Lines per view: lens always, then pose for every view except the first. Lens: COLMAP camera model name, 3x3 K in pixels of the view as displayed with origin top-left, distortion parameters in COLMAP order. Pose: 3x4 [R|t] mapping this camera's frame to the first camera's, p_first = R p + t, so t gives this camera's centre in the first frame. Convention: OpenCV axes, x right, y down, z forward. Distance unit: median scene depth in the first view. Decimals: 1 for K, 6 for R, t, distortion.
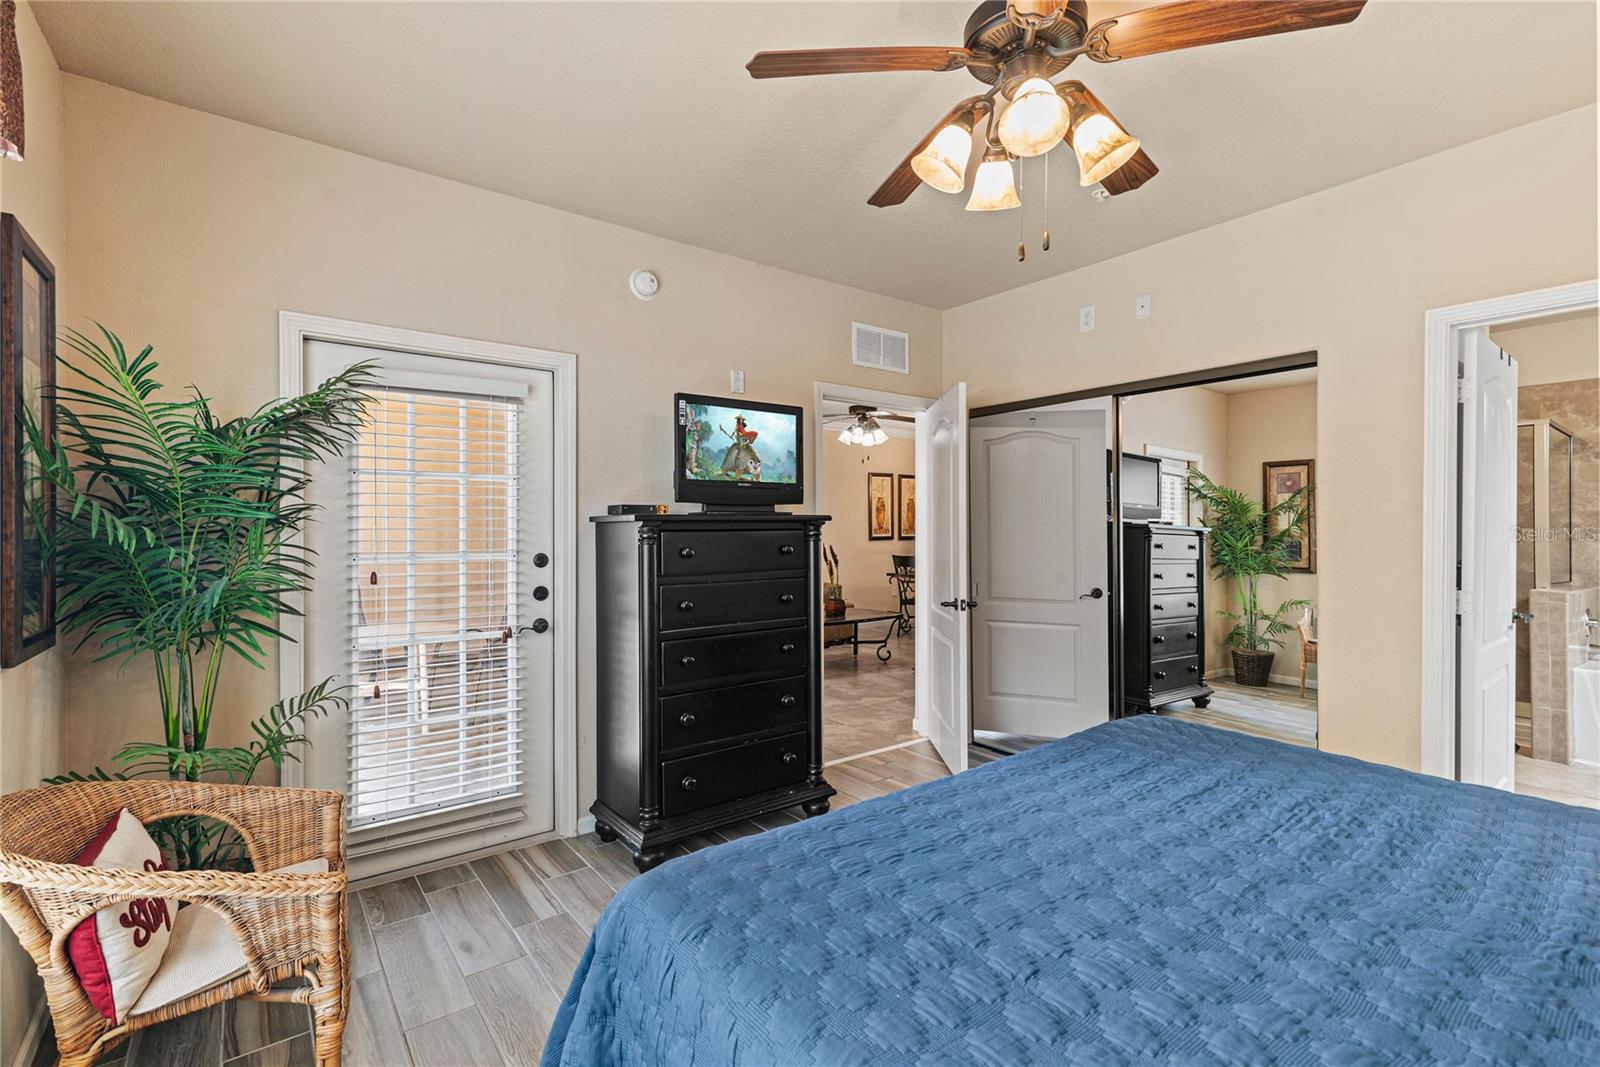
lens RADIAL K [[715.4, 0, 801.6], [0, 715.4, 527.6], [0, 0, 1]] dist [0.007205, 0.000179]
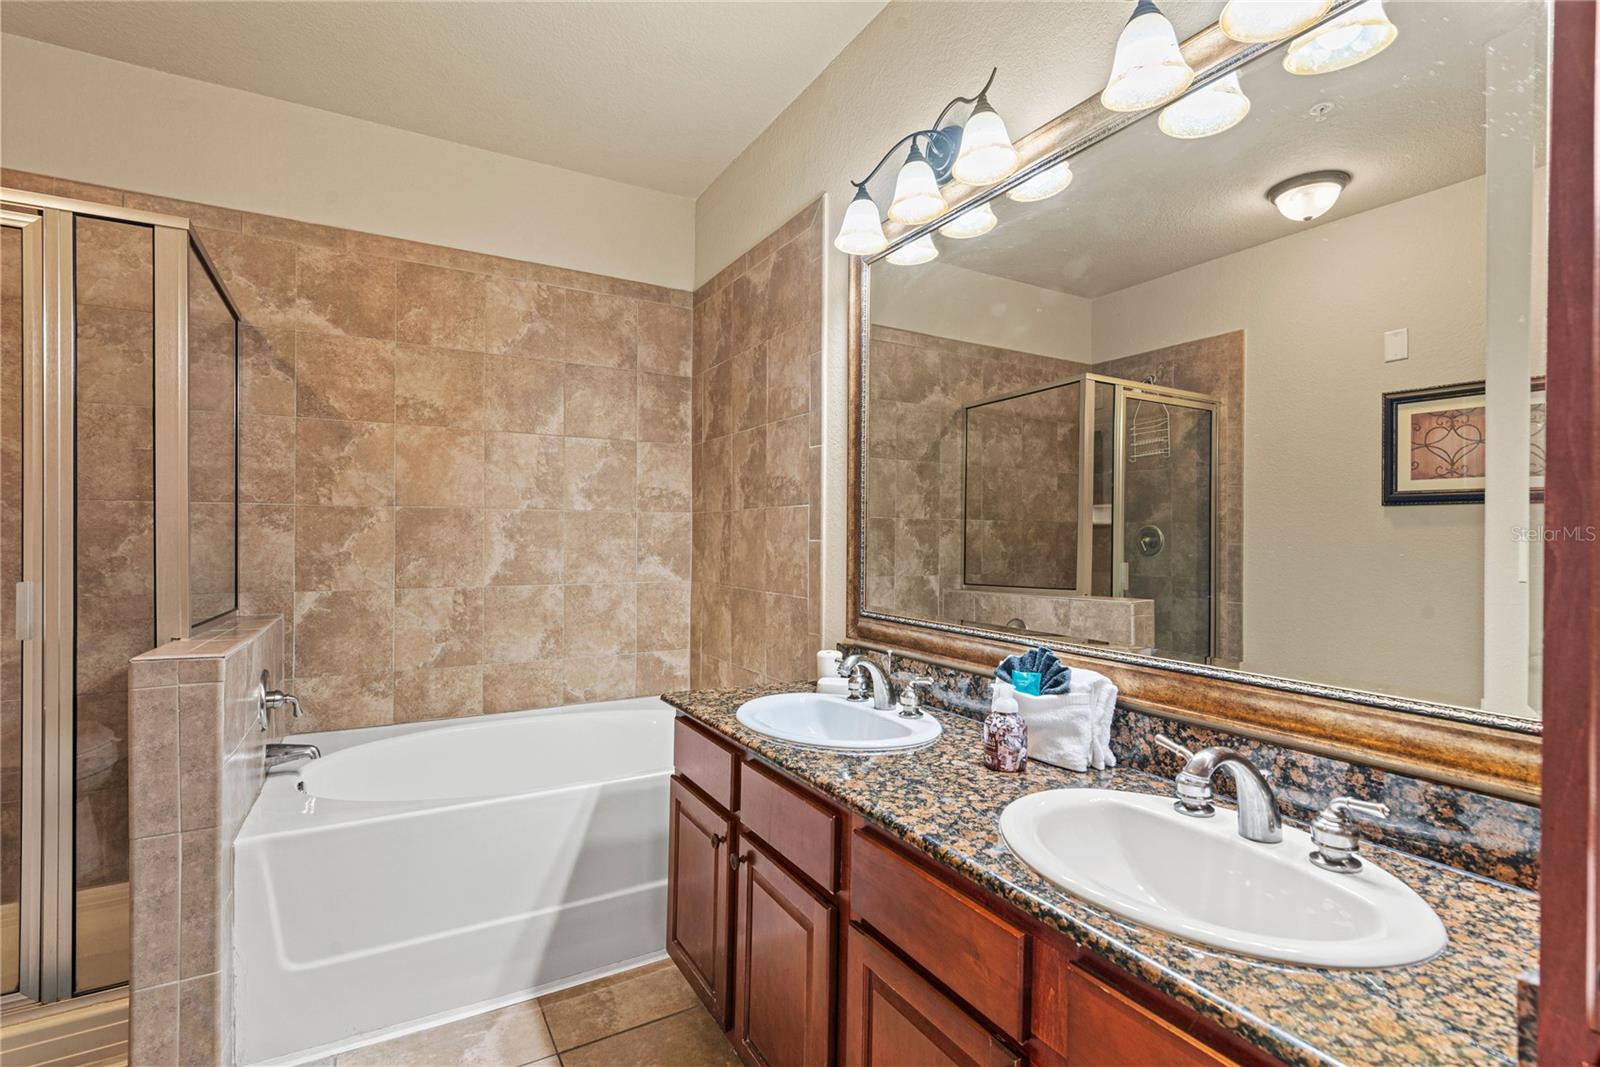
lens RADIAL K [[755.1, 0, 800.0], [0, 755.1, 533.5], [0, 0, 1]] dist [0.009647, -0.000132]
pose [[0.123460, 0.001351, 0.992349, 0.653247], [-0.004675, 0.999989, -0.000779, 0.023187], [-0.992339, -0.004543, 0.123465, 0.603916]]
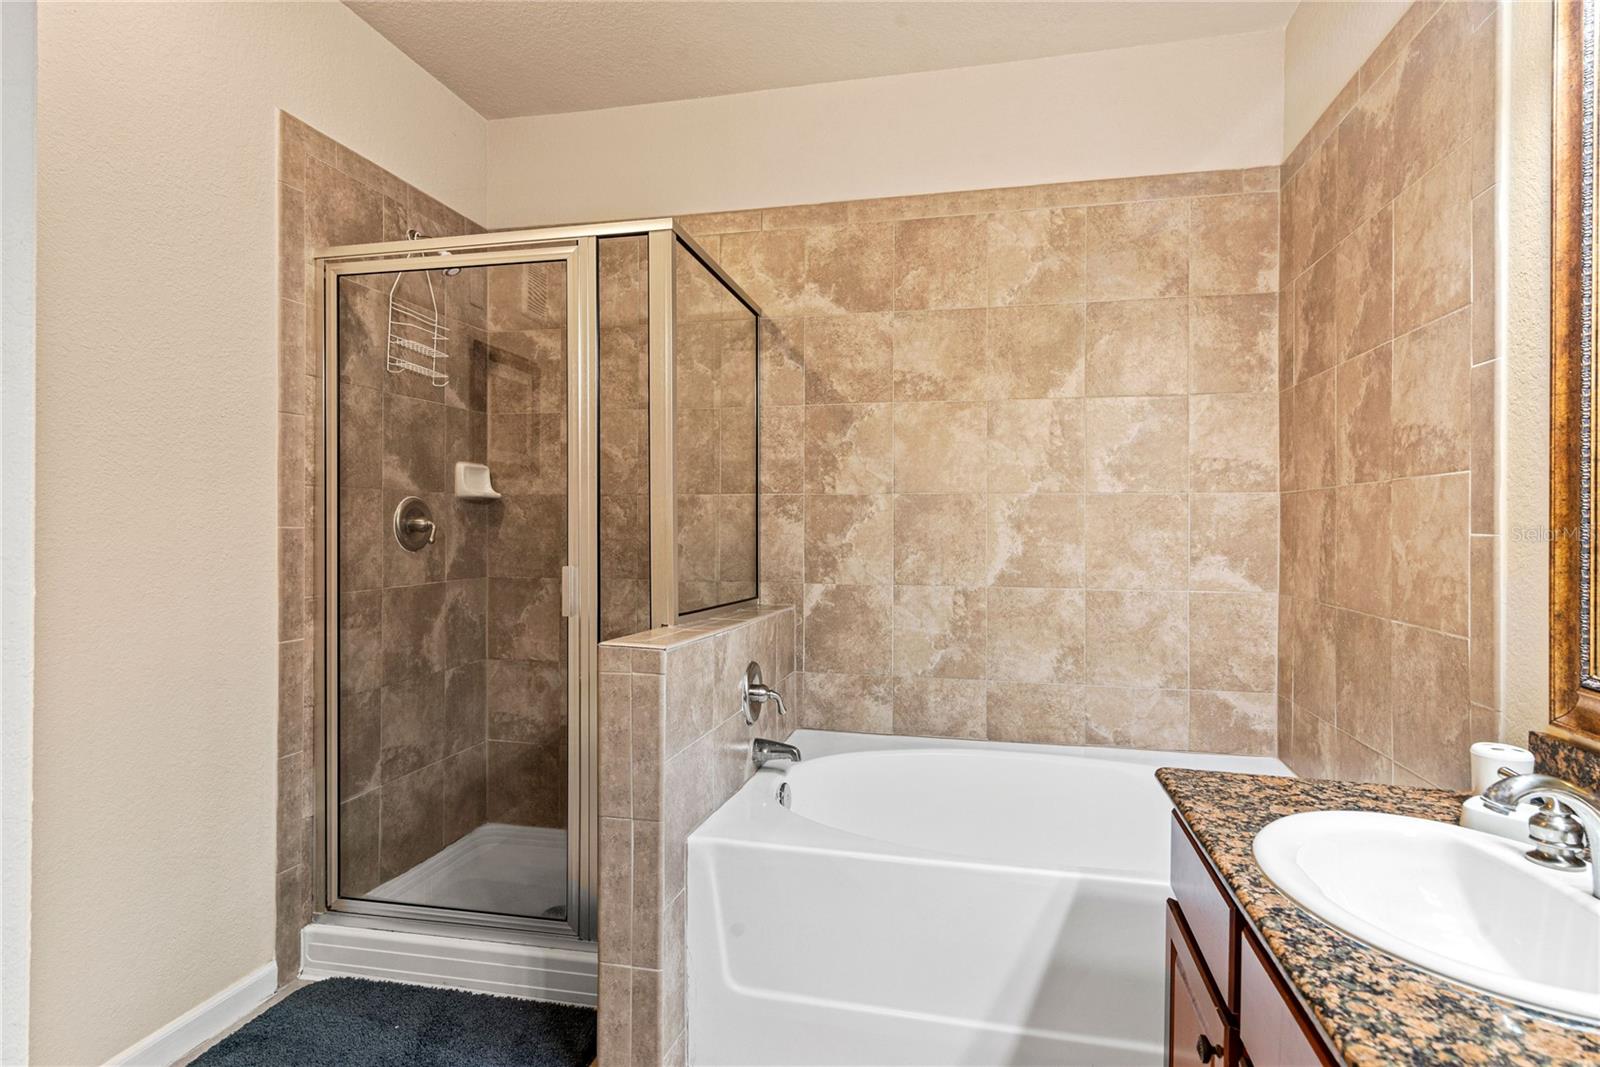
lens RADIAL K [[840.9, 0, 799.1], [0, 840.9, 519.7], [0, 0, 1]] dist [0.013046, -0.001280]
pose [[0.762611, 0.003610, 0.646847, 0.773954], [-0.002337, 0.999993, -0.002825, 0.023257], [-0.646853, 0.000642, 0.762615, 0.579300]]
